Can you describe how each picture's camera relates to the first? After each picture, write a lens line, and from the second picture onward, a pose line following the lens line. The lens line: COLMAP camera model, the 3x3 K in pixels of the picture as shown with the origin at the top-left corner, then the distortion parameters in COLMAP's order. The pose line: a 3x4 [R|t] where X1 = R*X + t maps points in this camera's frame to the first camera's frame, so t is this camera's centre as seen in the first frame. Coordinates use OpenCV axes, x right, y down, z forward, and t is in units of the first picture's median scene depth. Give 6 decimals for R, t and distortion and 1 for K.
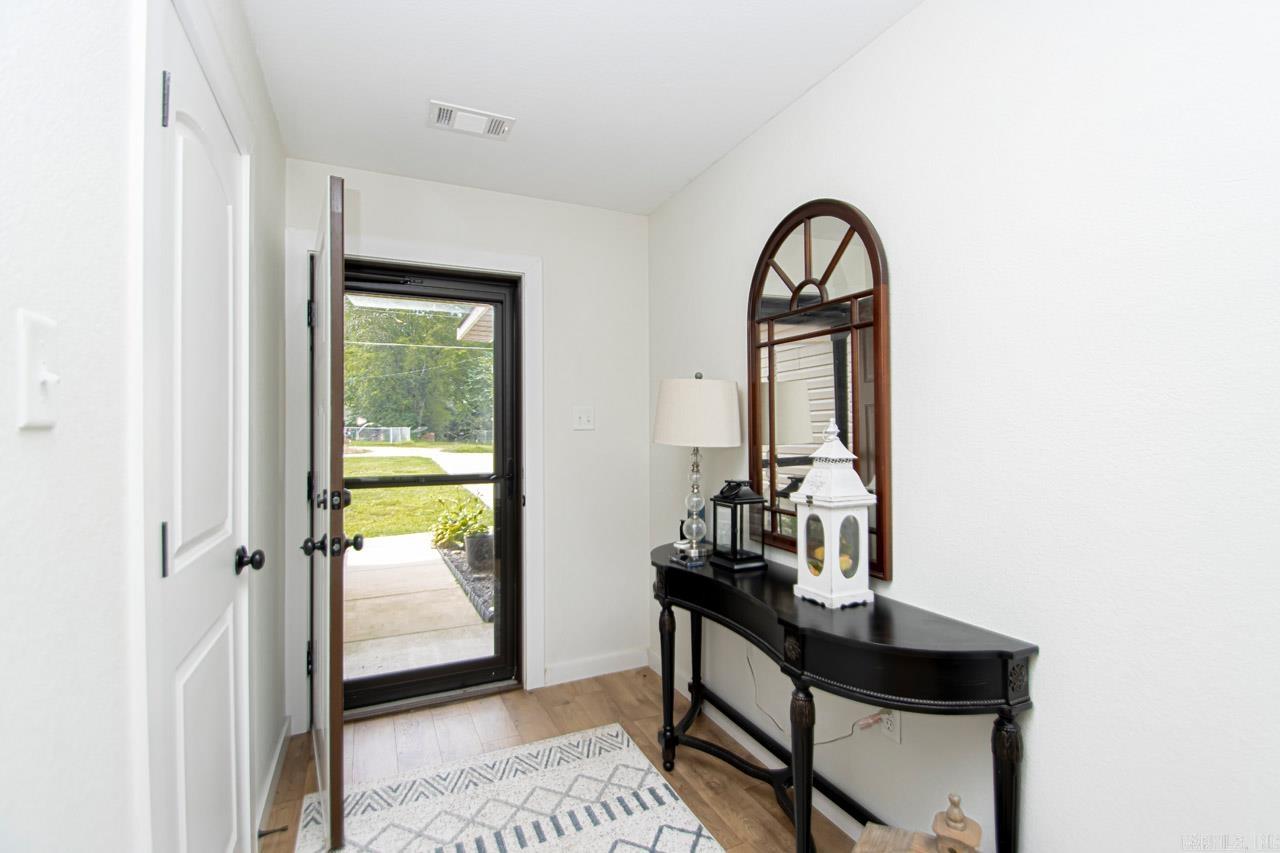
lens RADIAL K [[604.6, 0, 644.0], [0, 604.6, 429.1], [0, 0, 1]] dist [0.003703, -0.009242]
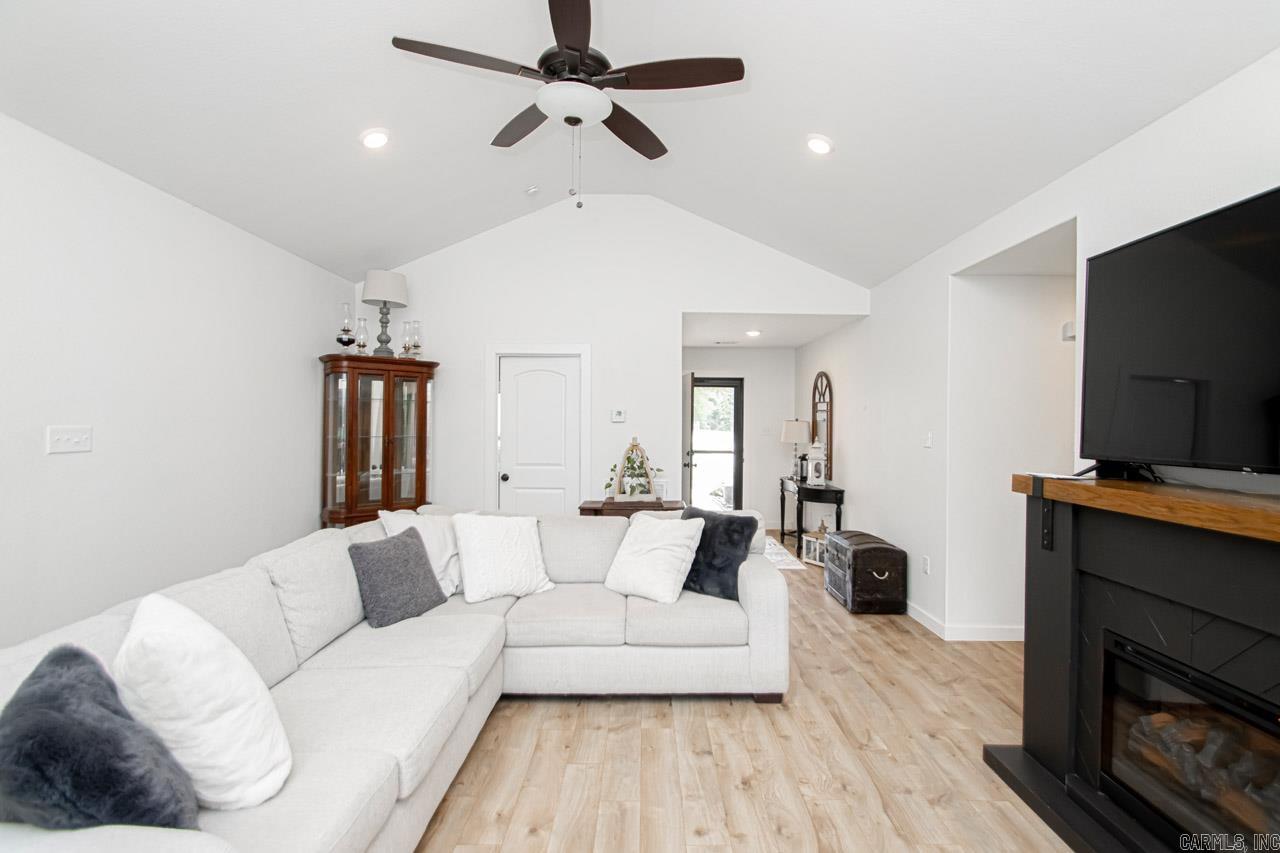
lens RADIAL K [[604.6, 0, 641.6], [0, 604.6, 426.7], [0, 0, 1]] dist [0.003703, -0.009242]
pose [[0.910352, 0.018363, -0.413428, 0.633778], [-0.011849, 0.999762, 0.018313, -0.099268], [0.413666, -0.011773, 0.910353, -2.092345]]
